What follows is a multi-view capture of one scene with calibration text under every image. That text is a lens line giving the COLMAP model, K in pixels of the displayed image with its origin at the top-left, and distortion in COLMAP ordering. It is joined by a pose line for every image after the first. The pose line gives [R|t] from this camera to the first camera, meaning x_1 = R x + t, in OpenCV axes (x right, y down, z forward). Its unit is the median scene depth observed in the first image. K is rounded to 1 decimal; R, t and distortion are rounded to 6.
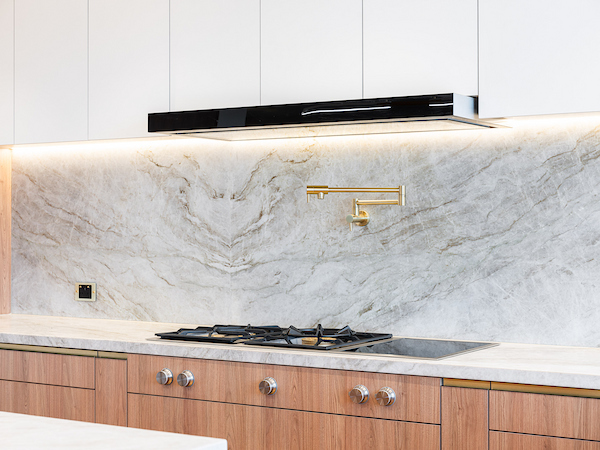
lens RADIAL K [[1076.1, 0, 299.4], [0, 1076.1, 225.5], [0, 0, 1]] dist [-0.016951, 0.000000]
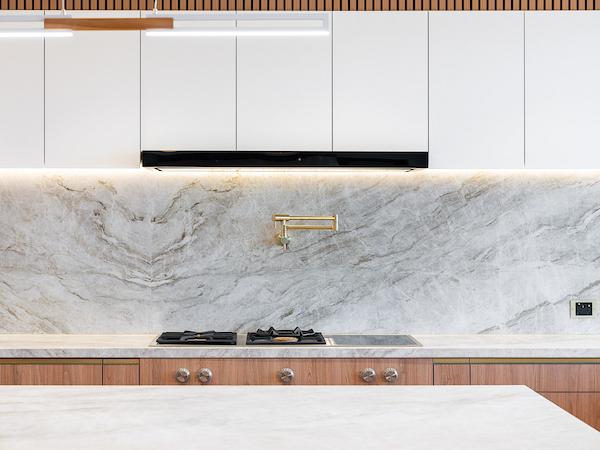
lens RADIAL K [[1321.6, 0, 299.5], [0, 1321.6, 224.3], [0, 0, 1]] dist [-0.027034, 0.000000]
pose [[0.850159, -0.000320, 0.526527, -0.693123], [-0.002174, 0.999989, 0.004118, -0.029259], [-0.526522, -0.004646, 0.850149, -0.274856]]
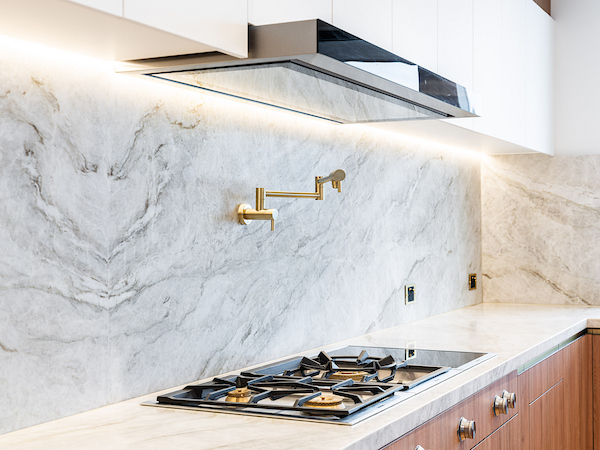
lens RADIAL K [[935.2, 0, 300.8], [0, 935.2, 222.9], [0, 0, 1]] dist [-0.004369, 0.000000]
pose [[-0.093825, 0.003906, 0.995581, -0.578887], [0.000469, 0.999992, -0.003879, 0.001875], [-0.995589, 0.000103, -0.093827, 0.989569]]
